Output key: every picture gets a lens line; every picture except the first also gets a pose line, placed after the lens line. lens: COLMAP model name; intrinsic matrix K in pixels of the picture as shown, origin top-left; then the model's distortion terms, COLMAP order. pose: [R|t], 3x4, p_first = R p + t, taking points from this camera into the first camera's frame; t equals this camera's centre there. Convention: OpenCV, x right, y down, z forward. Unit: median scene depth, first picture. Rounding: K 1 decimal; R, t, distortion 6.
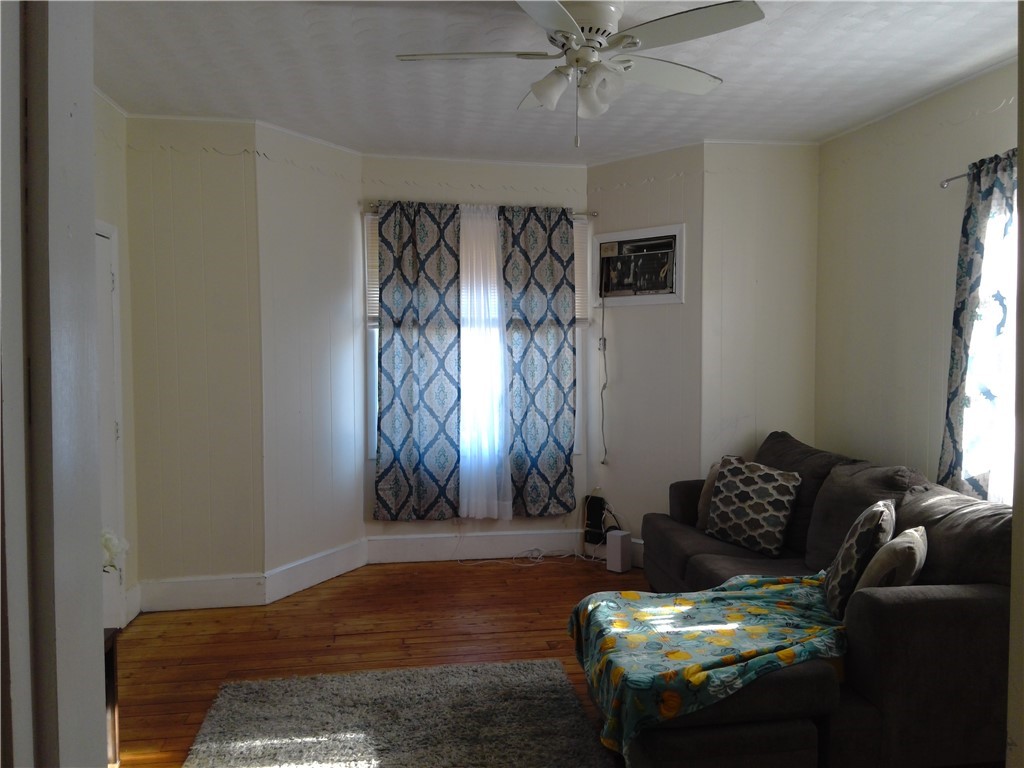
lens RADIAL K [[828.1, 0, 521.4], [0, 828.1, 383.3], [0, 0, 1]] dist [0.149460, -0.235385]
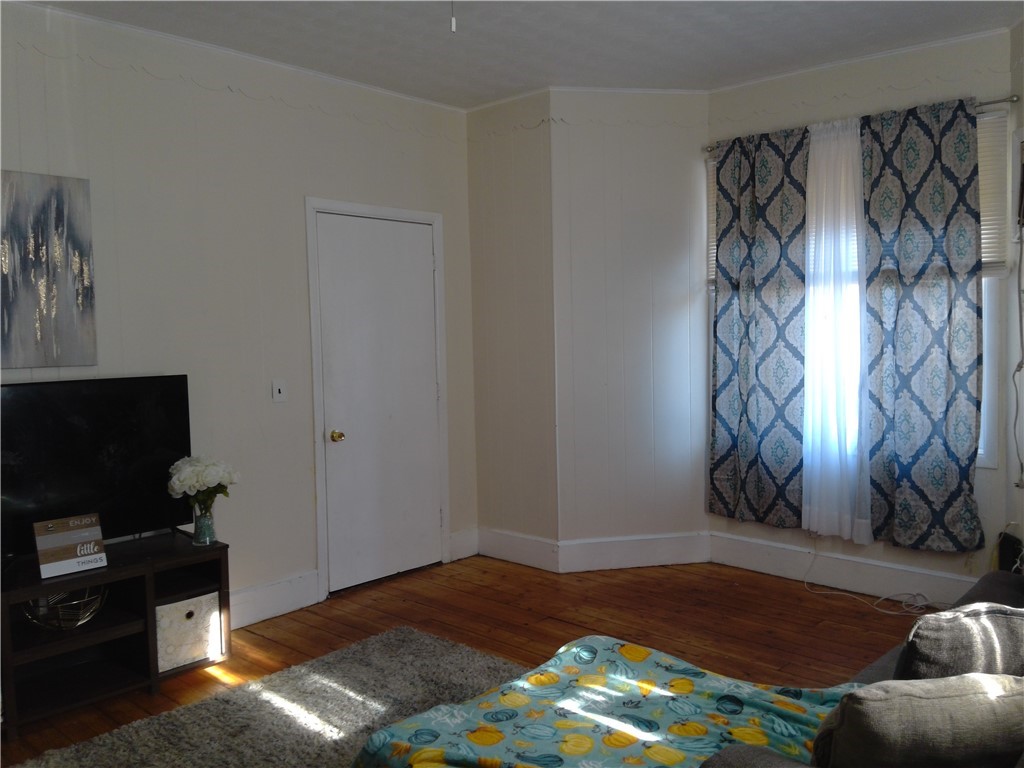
lens RADIAL K [[828.1, 0, 521.4], [0, 828.1, 383.3], [0, 0, 1]] dist [0.149460, -0.235385]
pose [[0.623209, 0.039923, -0.781035, 0.379628], [-0.021448, 0.999193, 0.033960, 0.002916], [0.781761, -0.004412, 0.623563, 0.300638]]
